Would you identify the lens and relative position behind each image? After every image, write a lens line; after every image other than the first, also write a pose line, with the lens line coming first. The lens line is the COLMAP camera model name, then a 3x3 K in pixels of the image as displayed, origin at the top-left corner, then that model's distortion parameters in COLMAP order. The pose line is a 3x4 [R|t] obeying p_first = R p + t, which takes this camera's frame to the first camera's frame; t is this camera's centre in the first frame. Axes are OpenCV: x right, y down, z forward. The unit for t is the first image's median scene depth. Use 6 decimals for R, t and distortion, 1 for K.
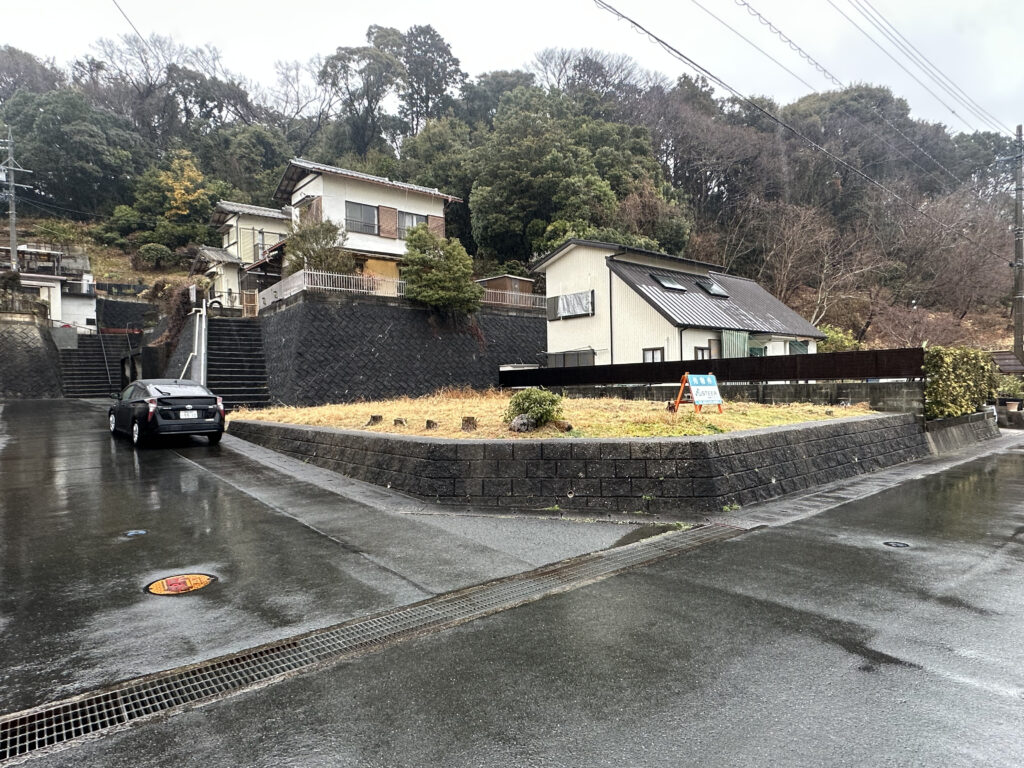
lens RADIAL K [[597.7, 0, 510.5], [0, 597.7, 383.3], [0, 0, 1]] dist [-0.004700, -0.000221]
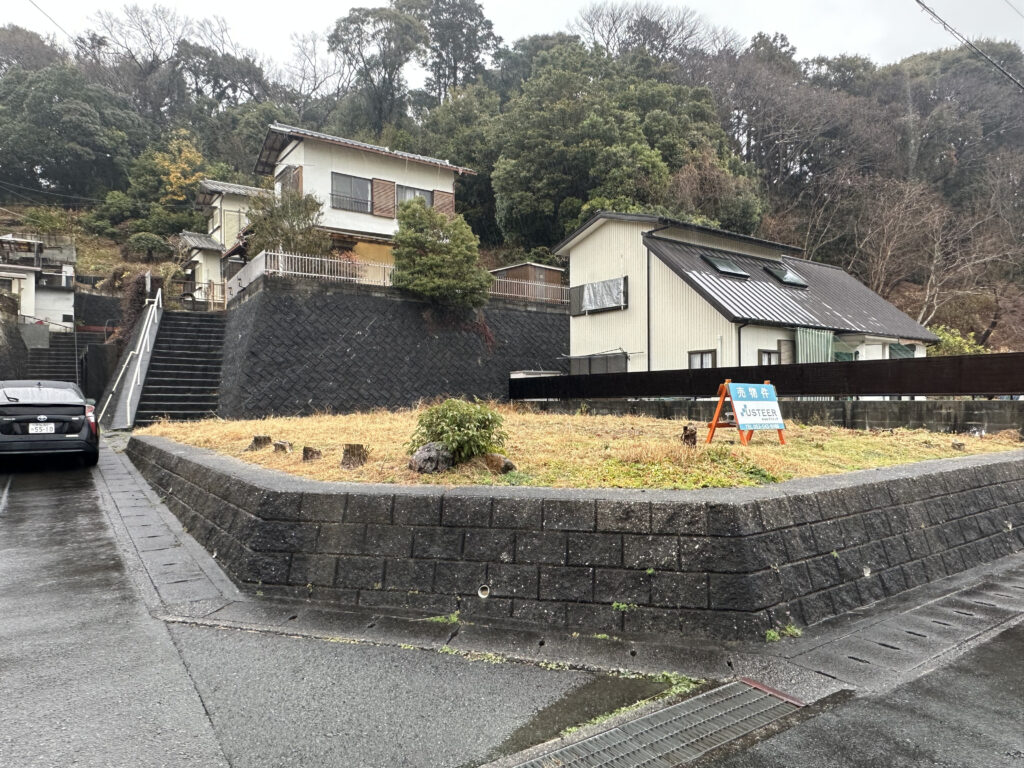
lens RADIAL K [[654.3, 0, 505.0], [0, 654.3, 387.0], [0, 0, 1]] dist [-0.004398, 0.001035]
pose [[0.995800, 0.014673, -0.090368, 0.053405], [-0.015774, 0.999810, -0.011482, 0.000741], [0.090182, 0.012859, 0.995842, 0.122852]]
